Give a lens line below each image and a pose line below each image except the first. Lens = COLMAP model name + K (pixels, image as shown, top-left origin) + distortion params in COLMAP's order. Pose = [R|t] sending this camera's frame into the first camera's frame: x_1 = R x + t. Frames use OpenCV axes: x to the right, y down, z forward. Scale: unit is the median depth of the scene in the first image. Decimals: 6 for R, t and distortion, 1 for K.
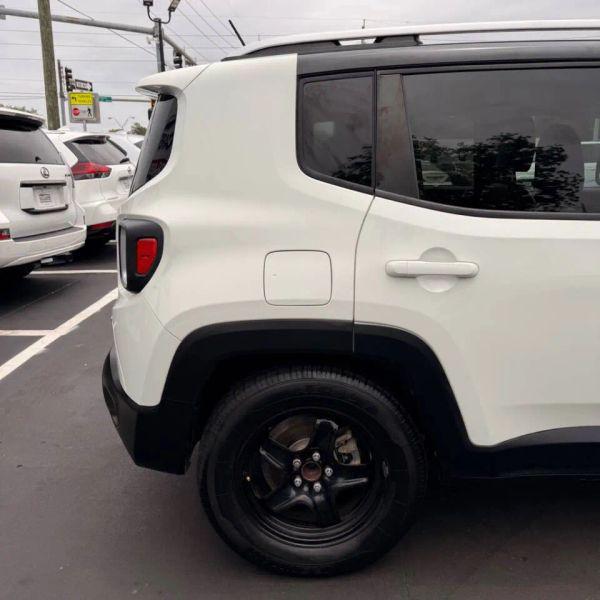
lens RADIAL K [[567.7, 0, 286.7], [0, 567.7, 298.3], [0, 0, 1]] dist [0.019033, 0.000000]
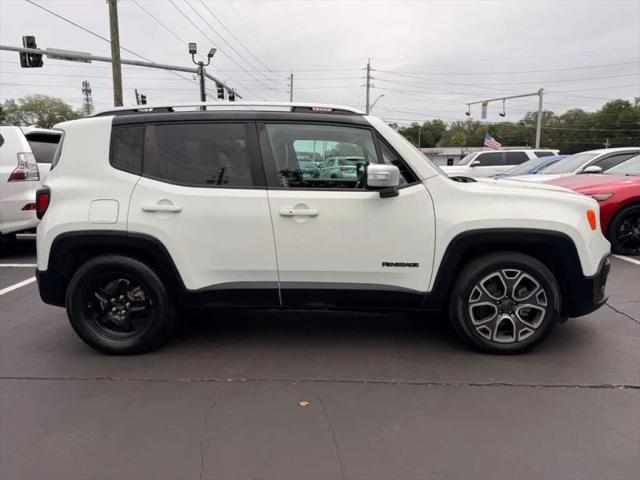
lens RADIAL K [[455.1, 0, 319.8], [0, 455.1, 236.0], [0, 0, 1]] dist [0.008566, -0.019339]
pose [[0.999975, 0.007048, -0.000549, 0.789773], [-0.007069, 0.996642, -0.081571, 0.181369], [-0.000028, 0.081573, 0.996667, -0.725735]]
